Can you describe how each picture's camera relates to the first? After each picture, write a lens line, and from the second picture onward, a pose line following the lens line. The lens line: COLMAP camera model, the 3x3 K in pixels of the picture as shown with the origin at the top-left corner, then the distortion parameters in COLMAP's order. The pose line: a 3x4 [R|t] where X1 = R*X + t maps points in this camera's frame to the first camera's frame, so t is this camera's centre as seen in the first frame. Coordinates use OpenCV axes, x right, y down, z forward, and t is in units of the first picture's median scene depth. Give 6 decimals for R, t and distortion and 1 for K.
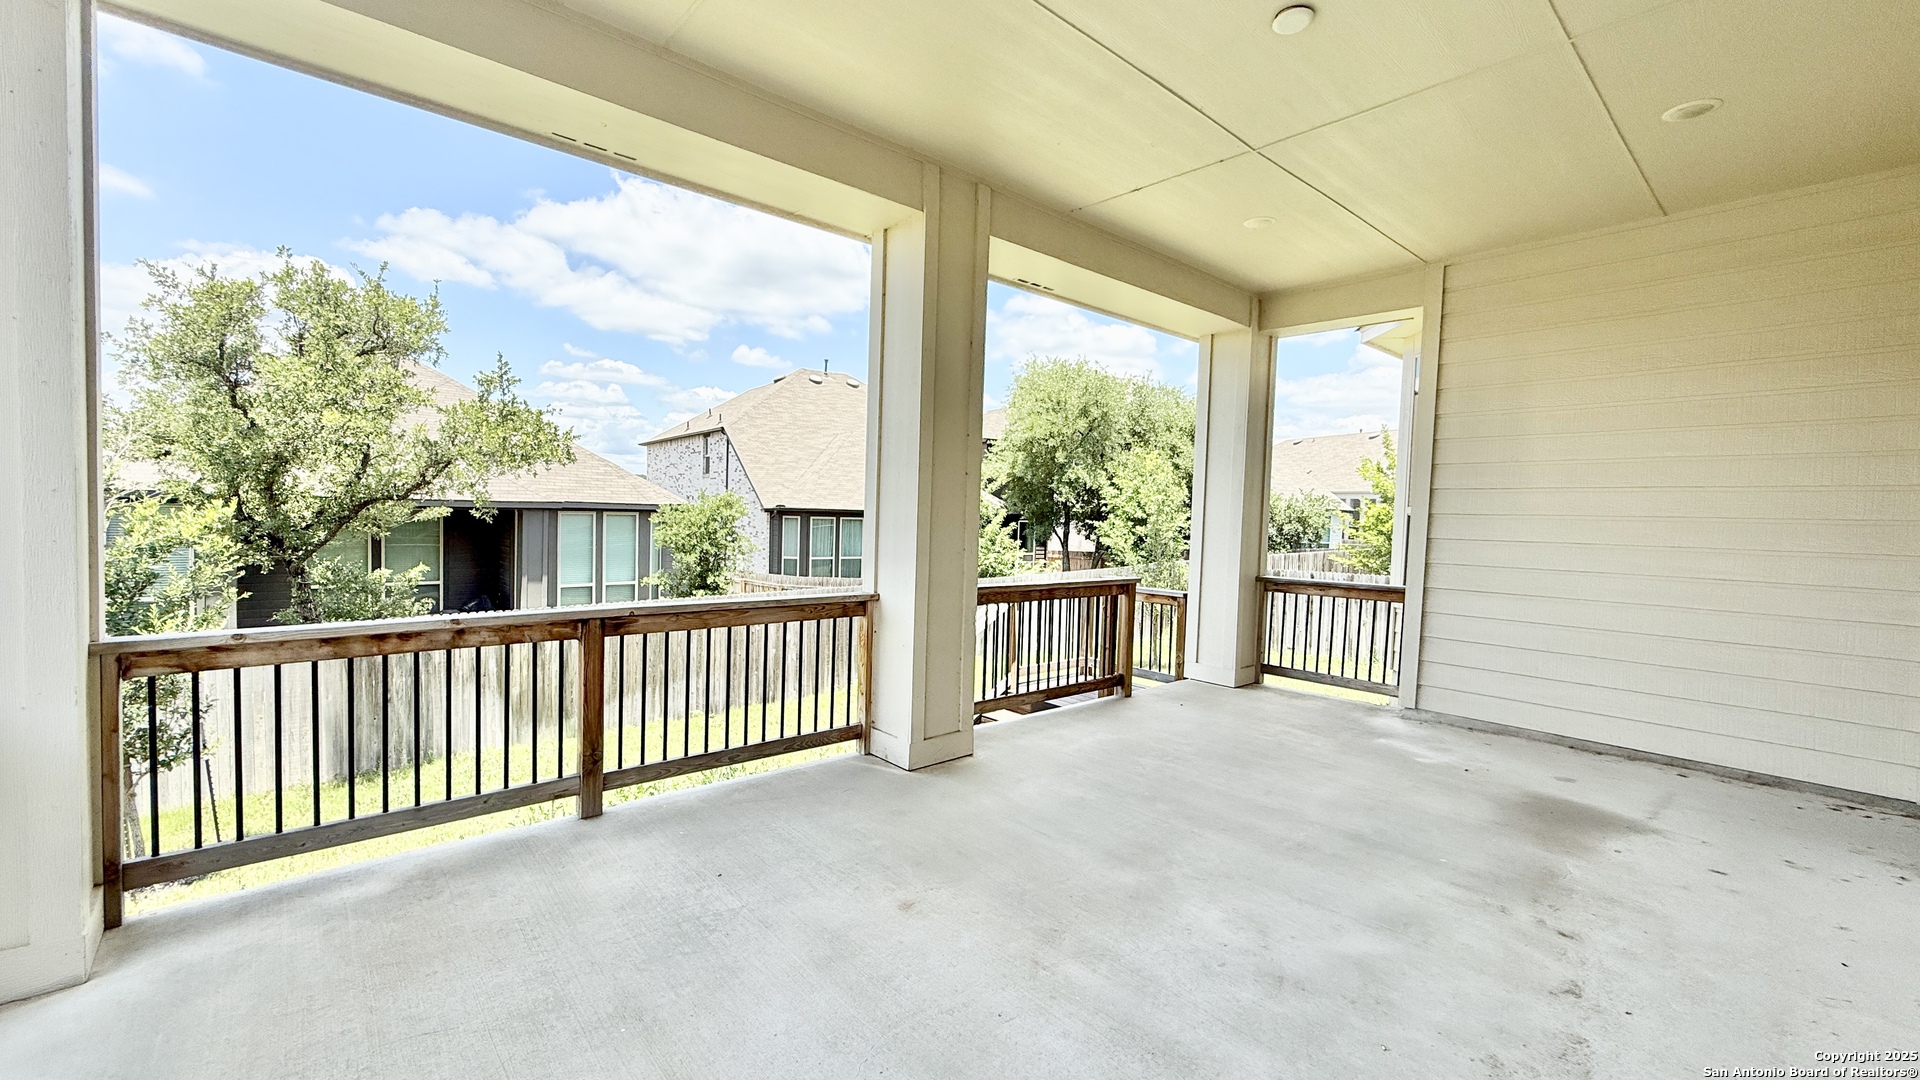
lens RADIAL K [[765.4, 0, 956.2], [0, 765.4, 544.8], [0, 0, 1]] dist [-0.007581, 0.001494]
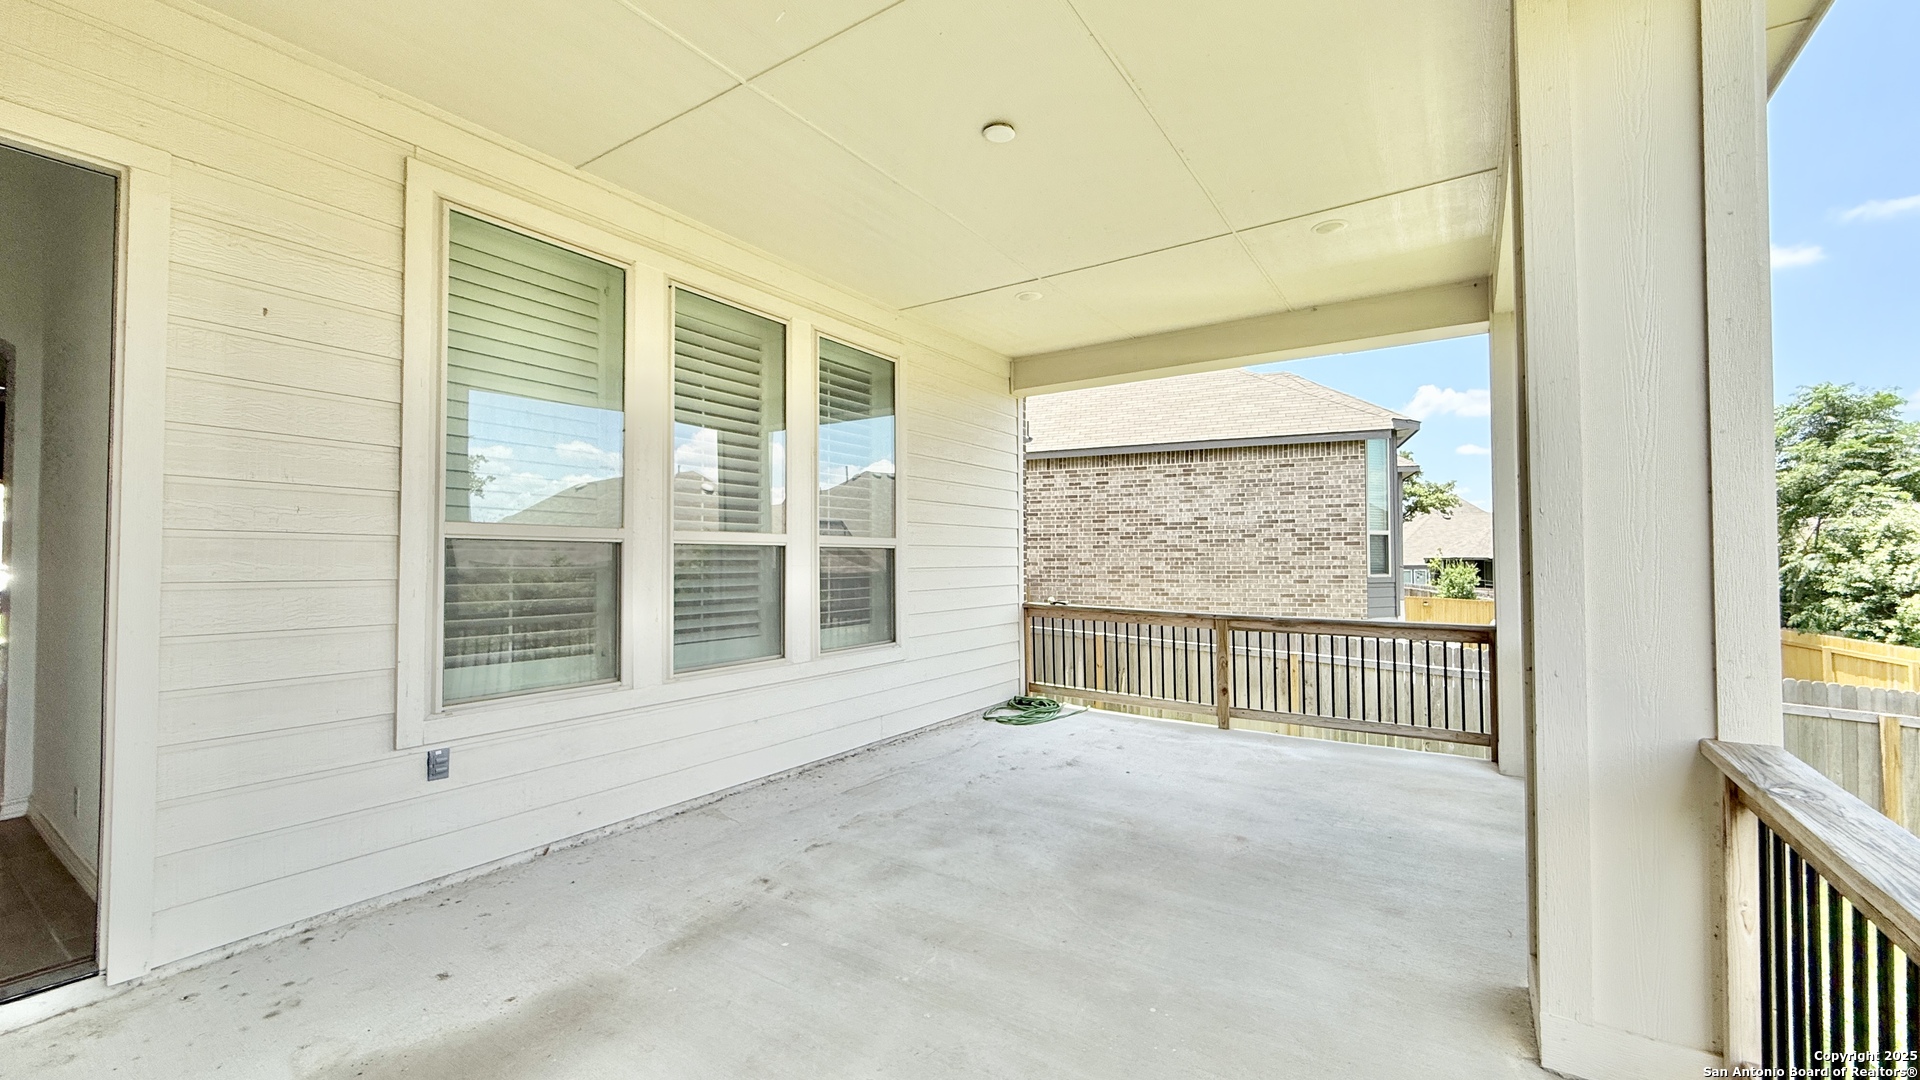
lens RADIAL K [[765.4, 0, 957.1], [0, 765.4, 543.1], [0, 0, 1]] dist [-0.007581, 0.001494]
pose [[-0.964857, -0.029877, -0.261072, 0.861815], [-0.035624, 0.999215, 0.017306, -0.071568], [0.260350, 0.025999, -0.965164, 2.332872]]
